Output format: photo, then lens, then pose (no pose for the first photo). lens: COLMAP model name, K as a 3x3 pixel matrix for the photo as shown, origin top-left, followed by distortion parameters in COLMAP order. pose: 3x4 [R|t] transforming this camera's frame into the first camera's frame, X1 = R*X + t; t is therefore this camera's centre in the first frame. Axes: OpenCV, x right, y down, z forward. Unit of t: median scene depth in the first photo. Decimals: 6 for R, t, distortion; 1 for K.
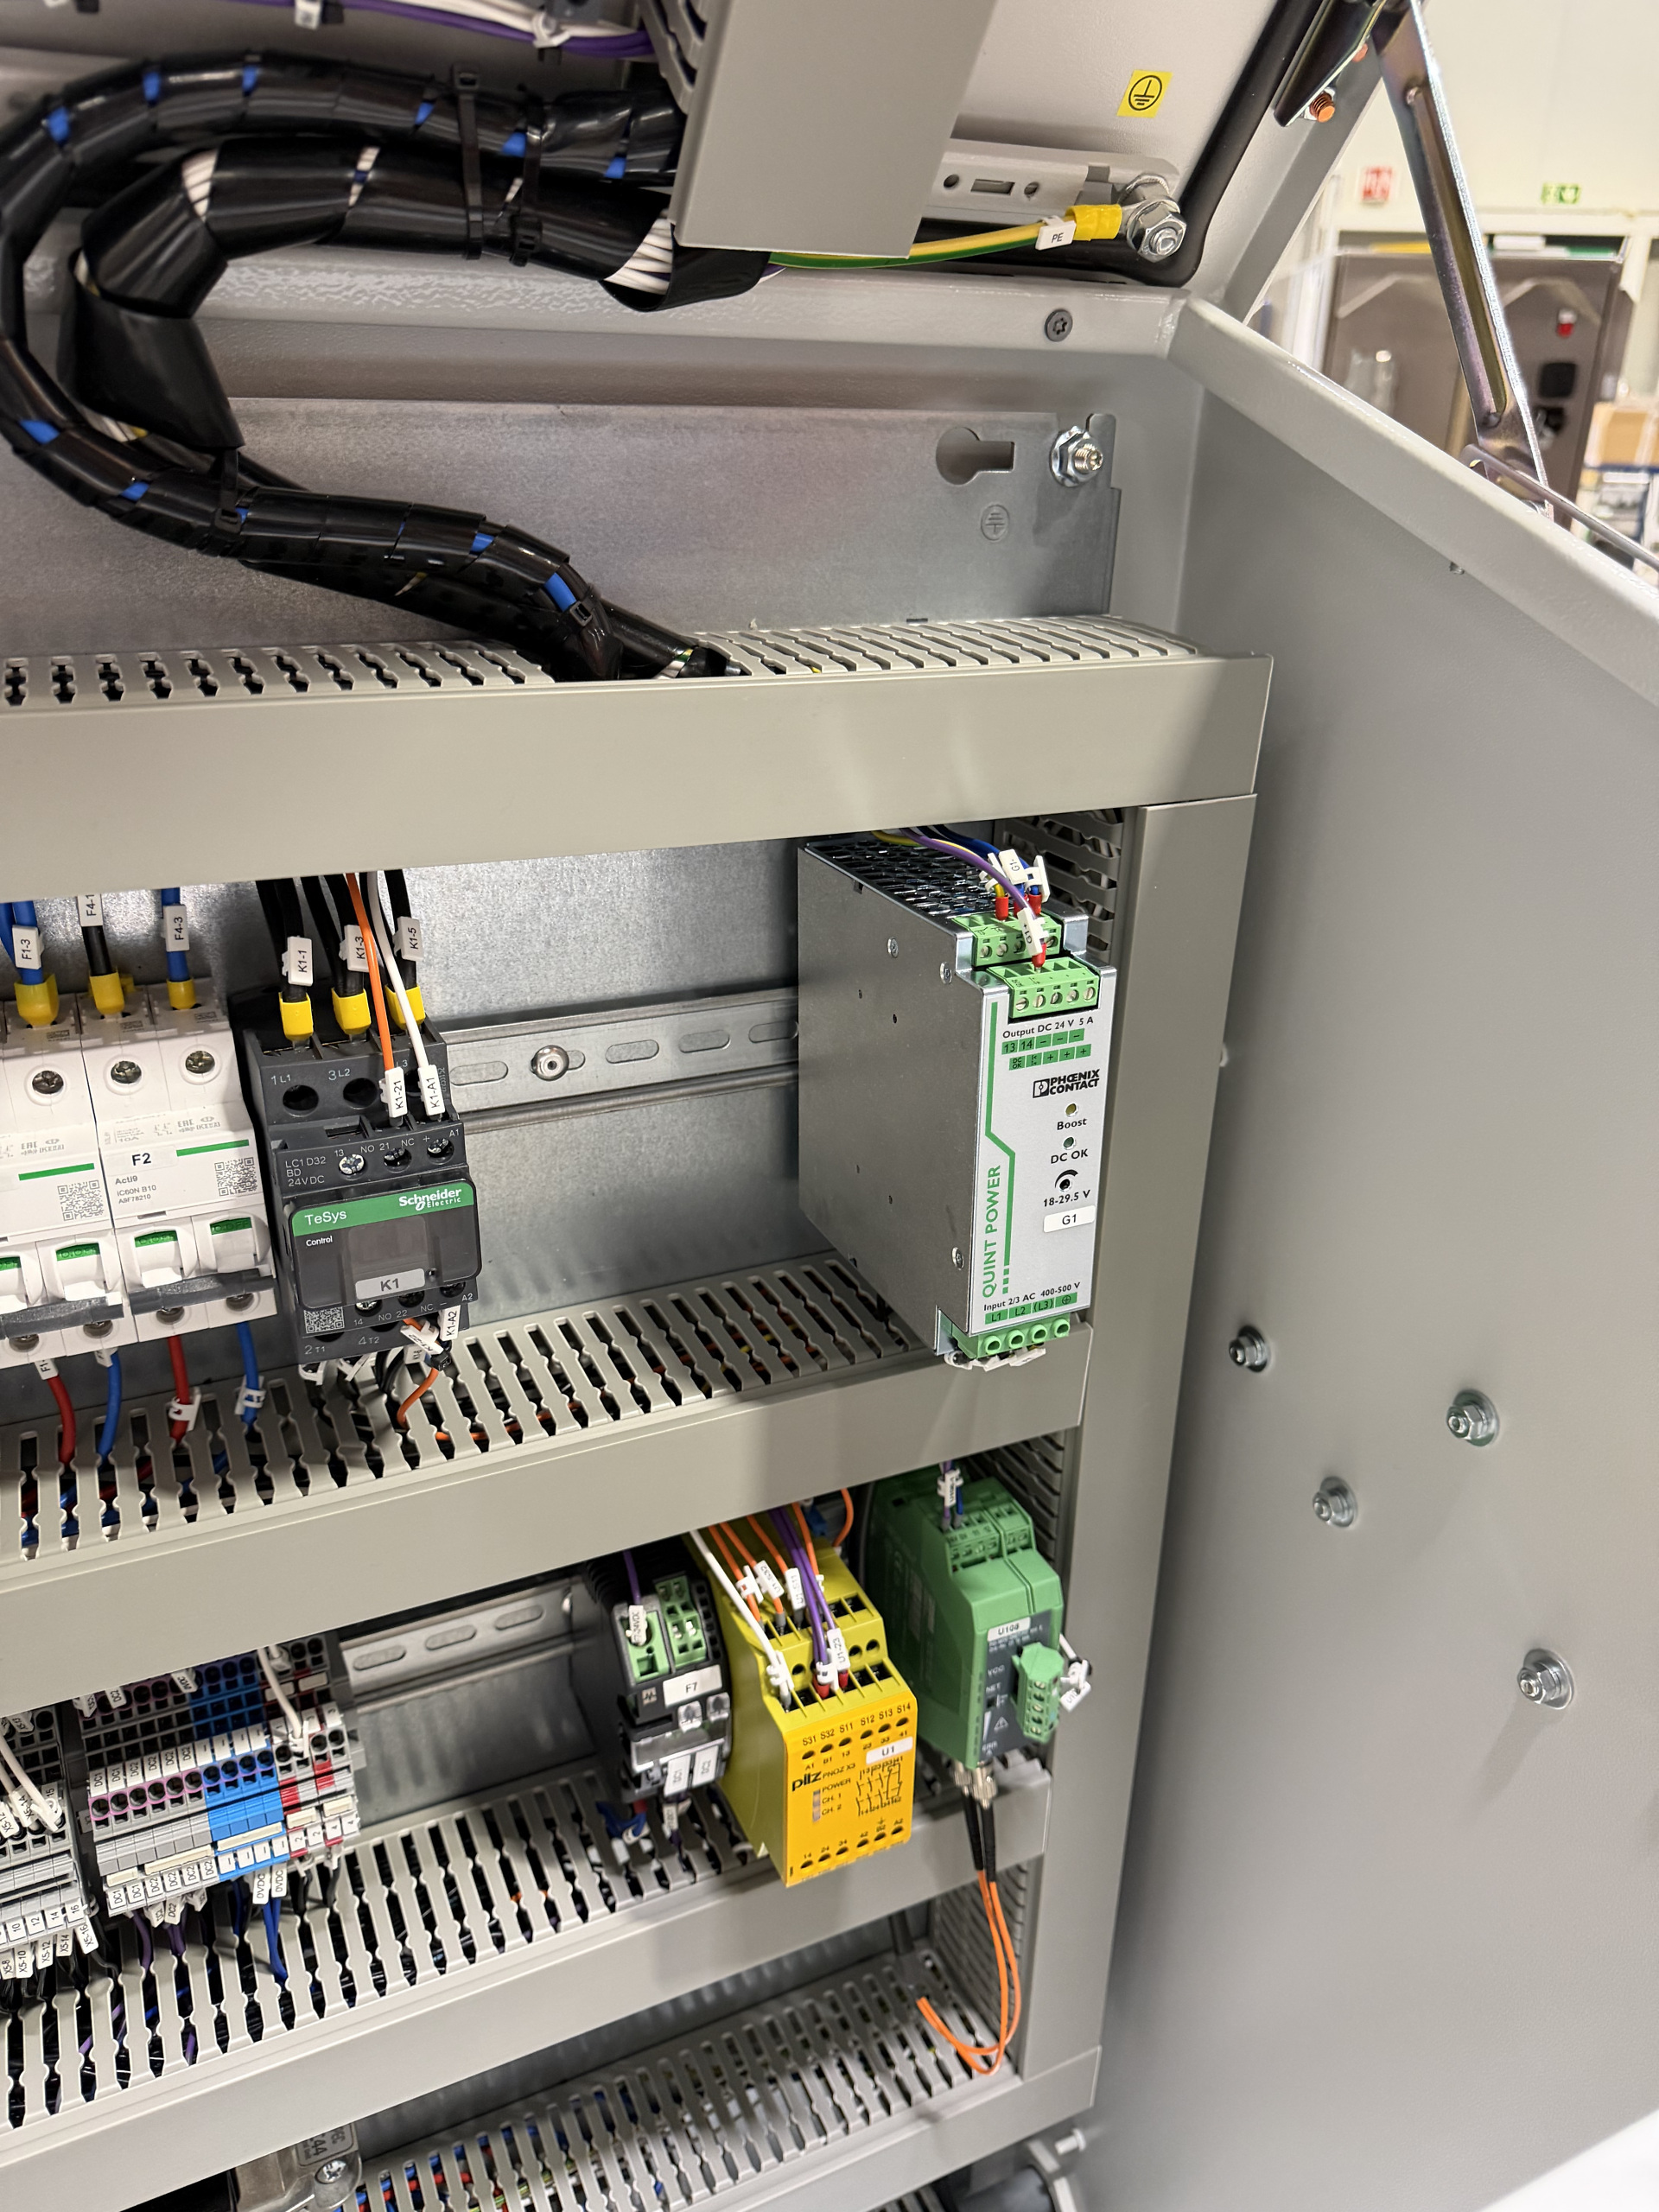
lens RADIAL K [[1628.0, 0, 829.5], [0, 1628.0, 1106.0], [0, 0, 1]] dist [0.010826, 0.003125]
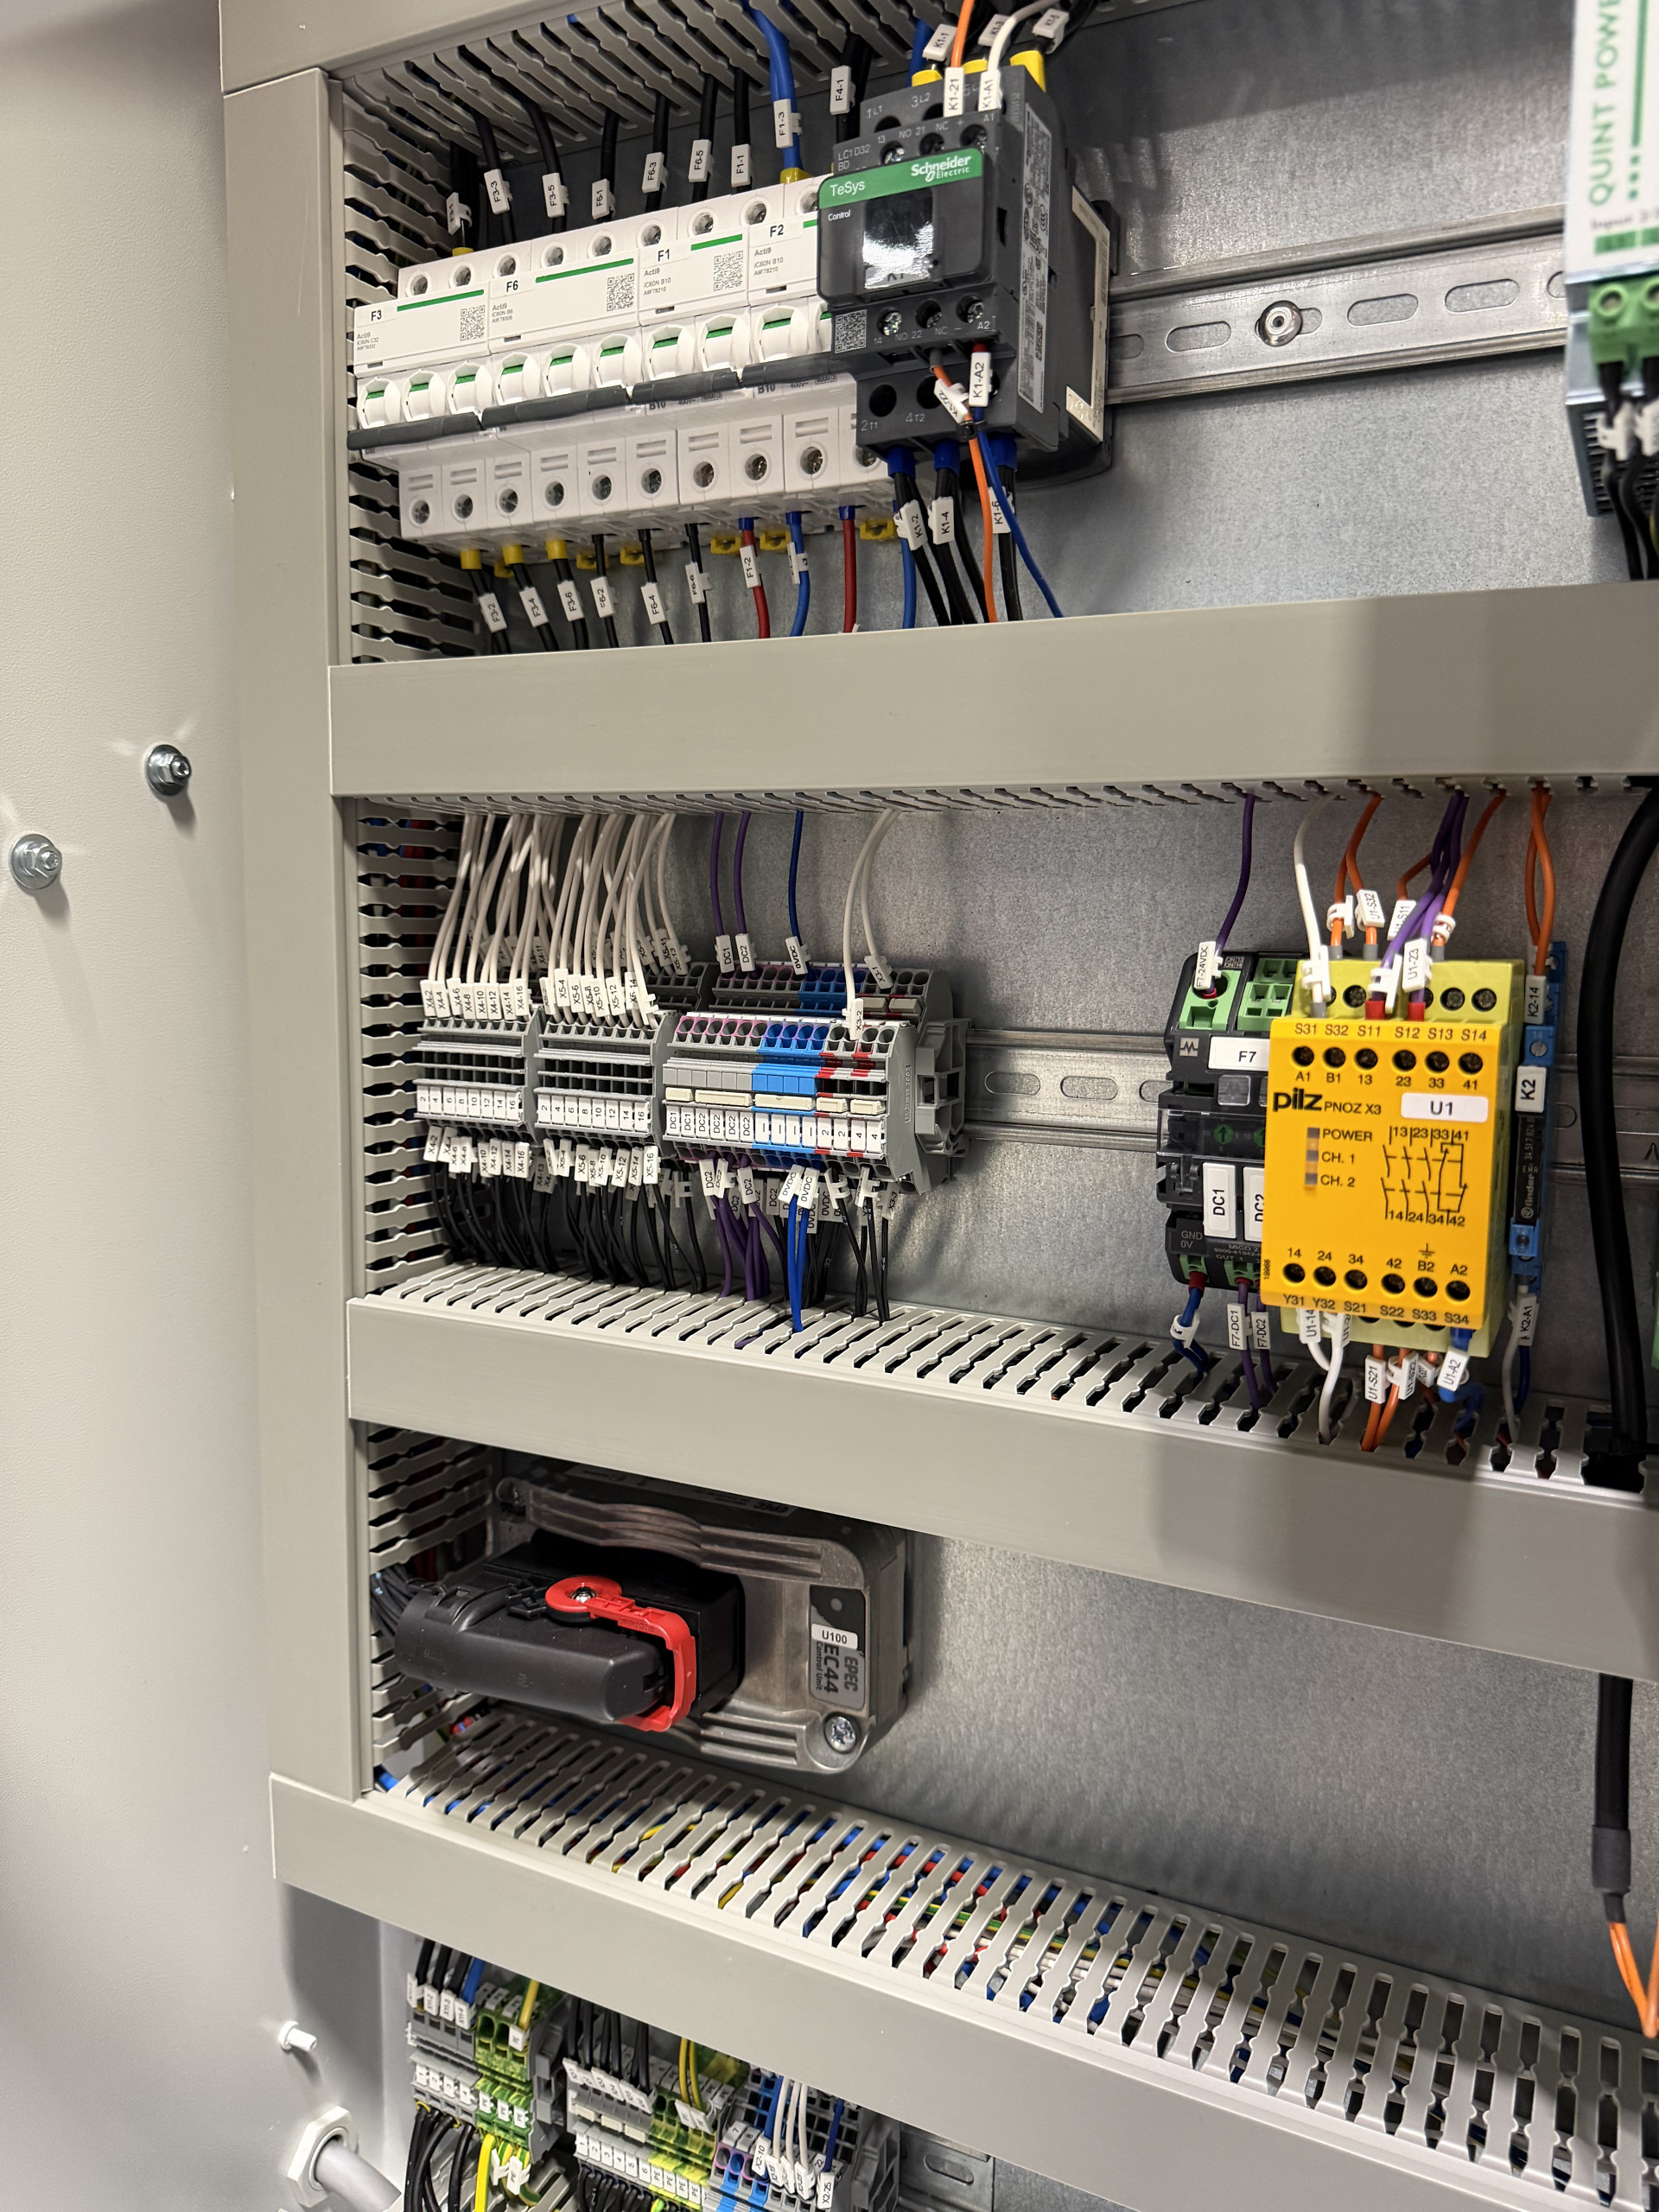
lens RADIAL K [[1628.0, 0, 829.5], [0, 1628.0, 1106.0], [0, 0, 1]] dist [0.010826, 0.003125]
pose [[0.610053, 0.065305, -0.789665, 0.453585], [-0.328535, 0.927742, -0.177085, 0.673612], [0.721041, 0.367464, 0.587427, 0.515391]]
